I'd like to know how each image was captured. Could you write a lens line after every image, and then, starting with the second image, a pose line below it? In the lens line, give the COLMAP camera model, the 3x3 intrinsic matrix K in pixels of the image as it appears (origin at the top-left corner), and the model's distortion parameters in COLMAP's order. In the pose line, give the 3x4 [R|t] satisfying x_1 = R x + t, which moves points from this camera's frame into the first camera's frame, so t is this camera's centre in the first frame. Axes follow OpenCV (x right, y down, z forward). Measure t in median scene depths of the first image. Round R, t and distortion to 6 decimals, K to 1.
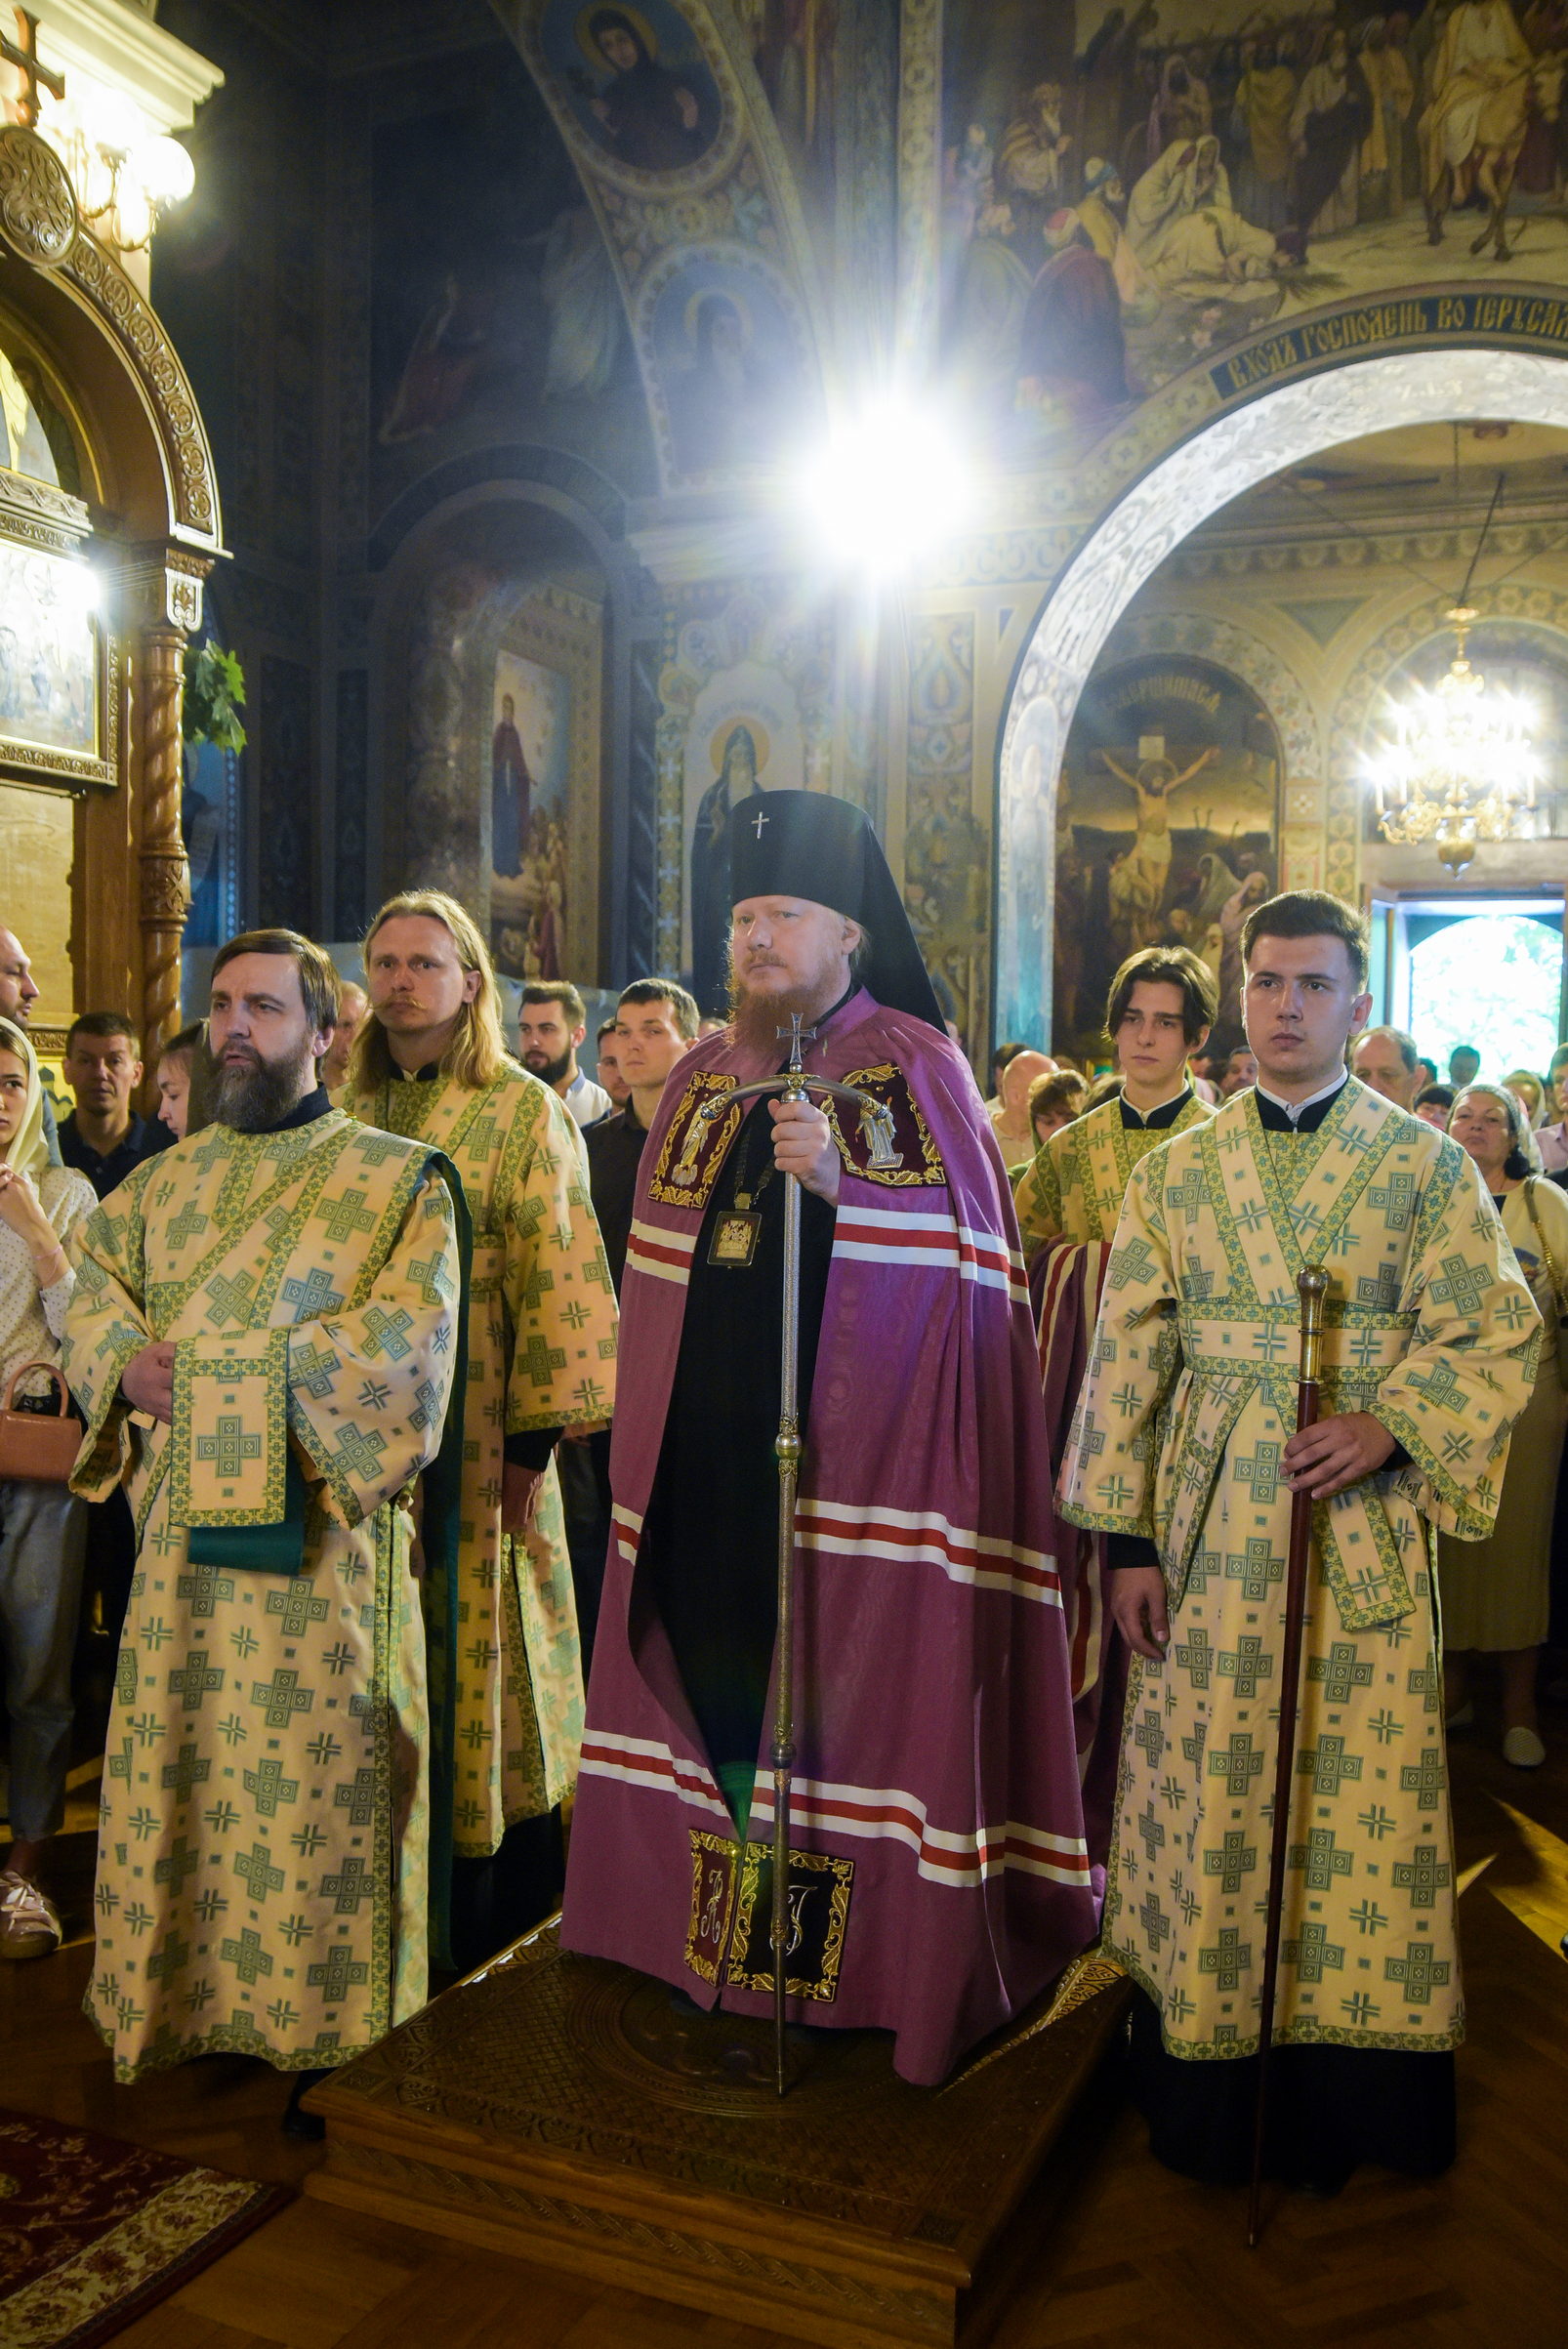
lens RADIAL K [[2103.1, 0, 786.5], [0, 2103.1, 1223.4], [0, 0, 1]] dist [-0.135342, 0.140620]
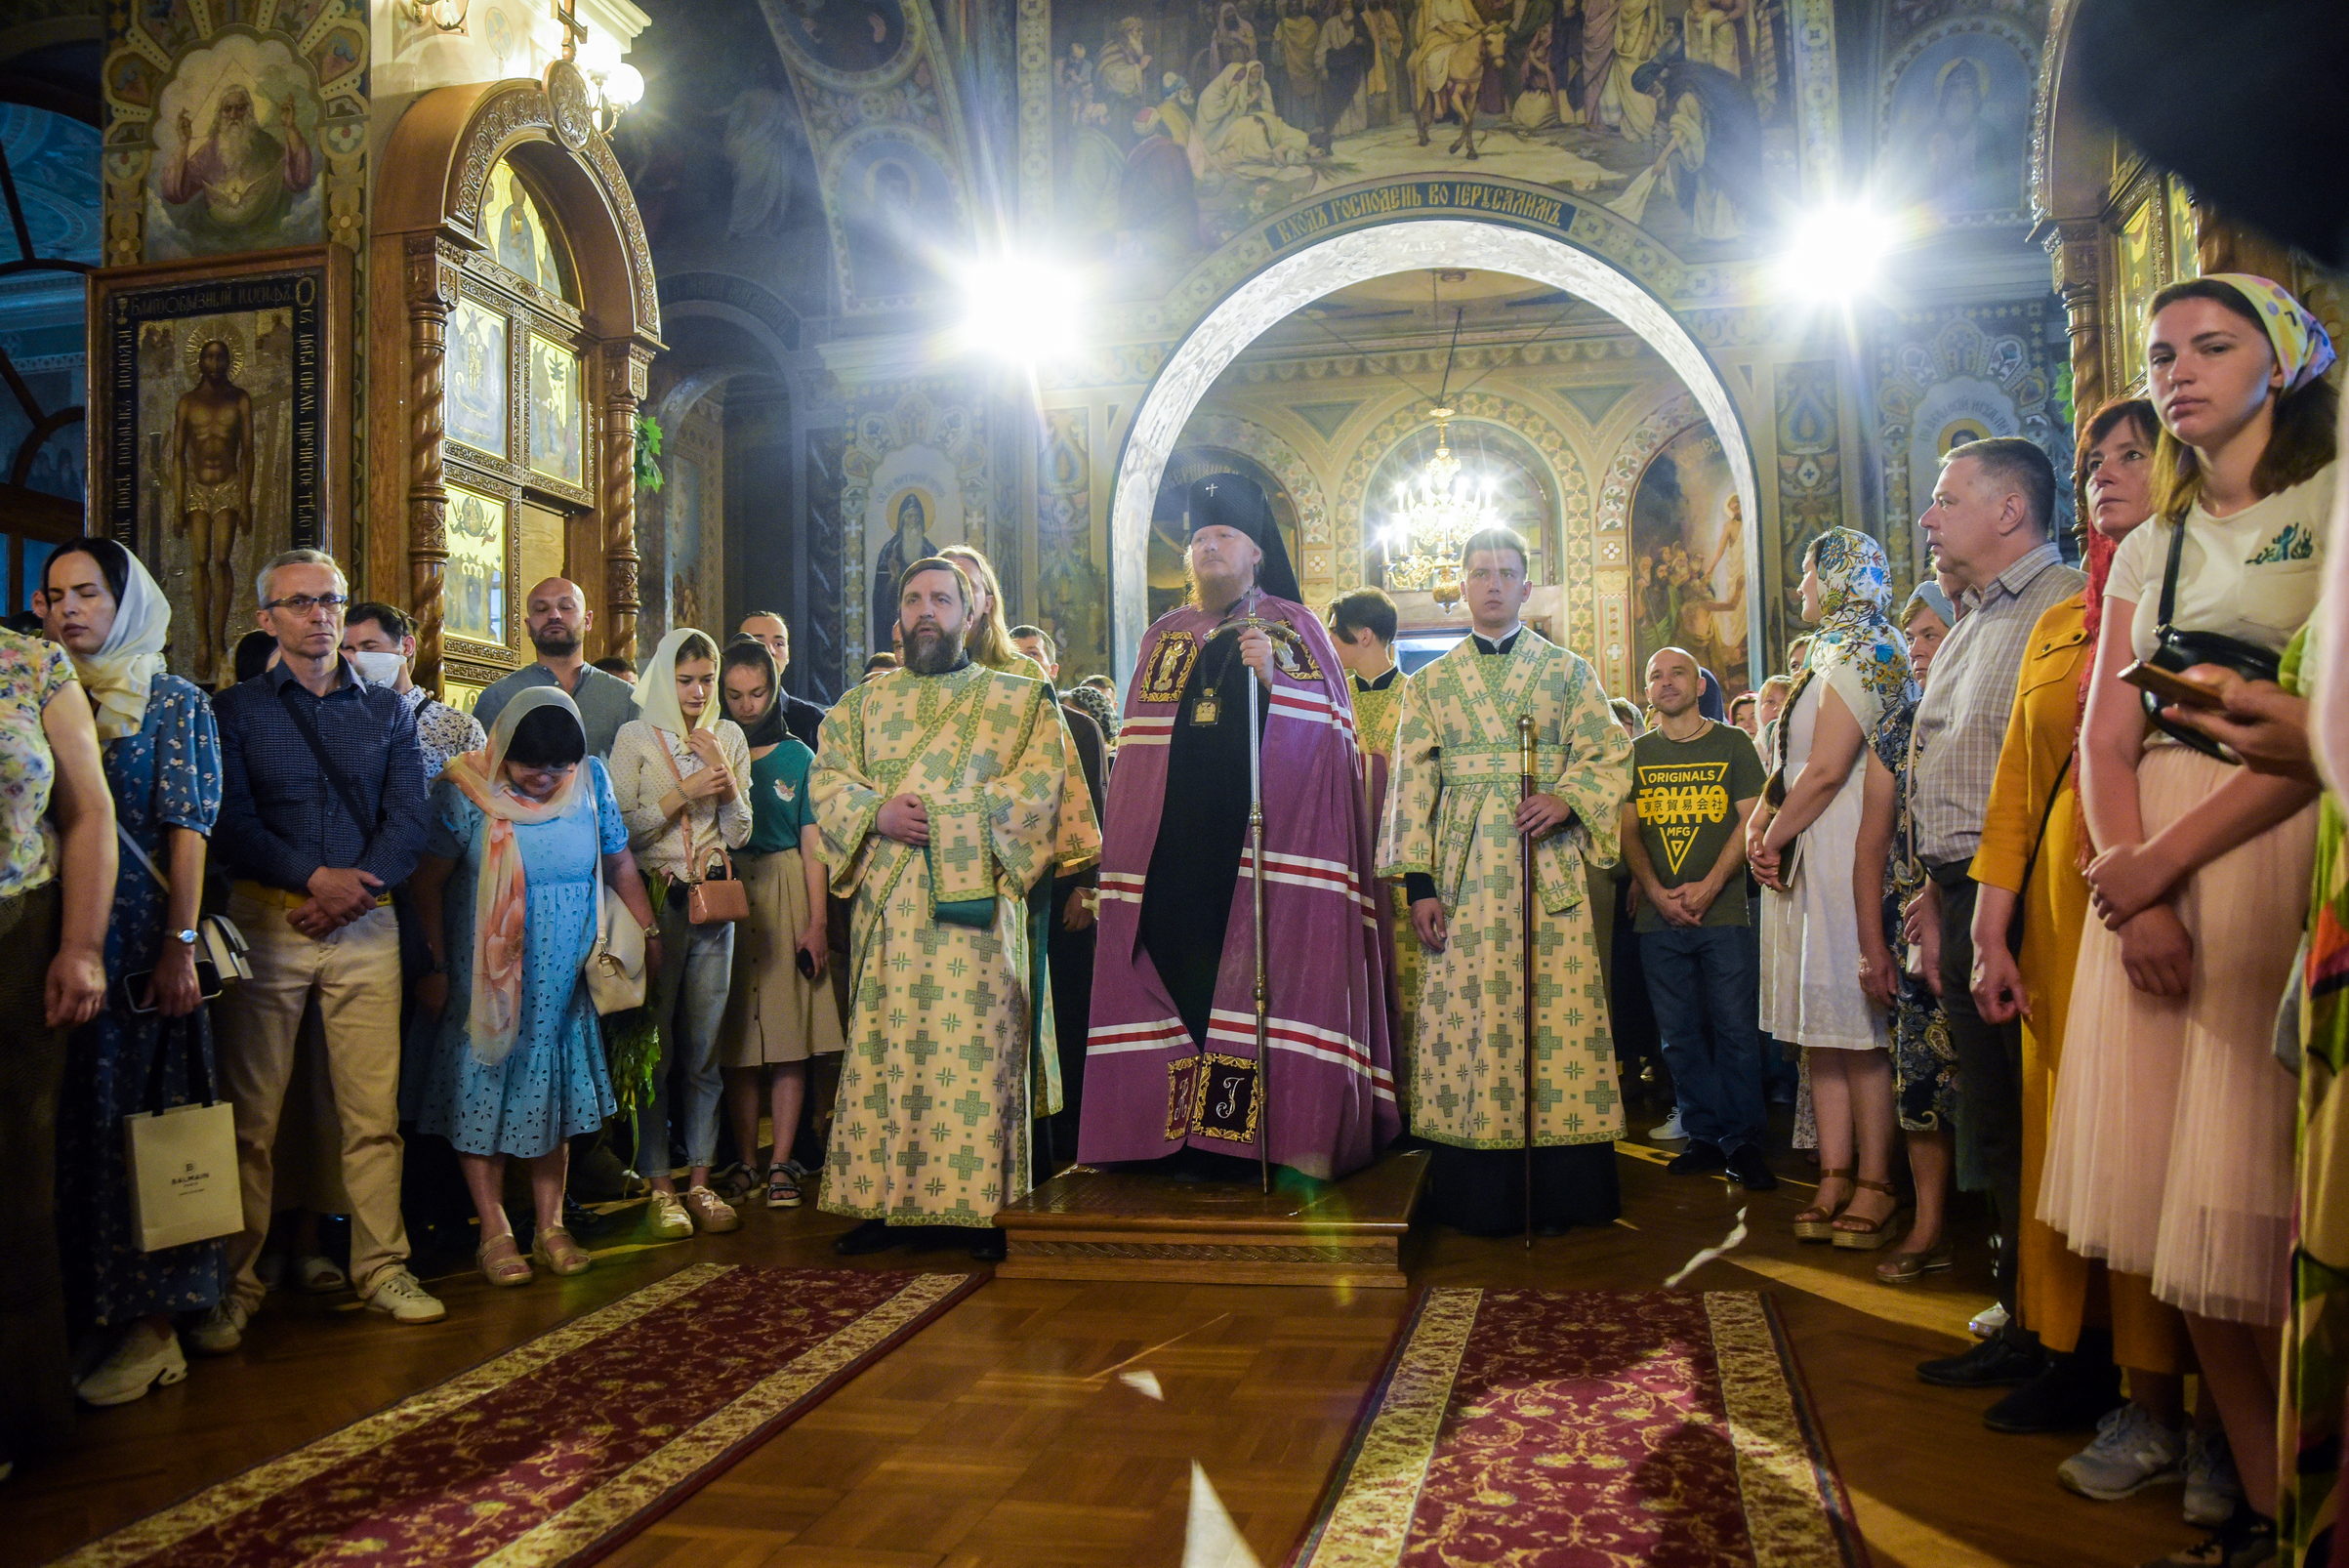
lens RADIAL K [[2103.1, 0, 1174.5], [0, 2103.1, 784.0], [0, 0, 1]] dist [-0.135342, 0.140620]
pose [[0.975486, -0.026117, 0.218505, -0.162418], [0.052100, 0.992112, -0.114012, 0.097417], [-0.213804, 0.122601, 0.969153, -0.265363]]
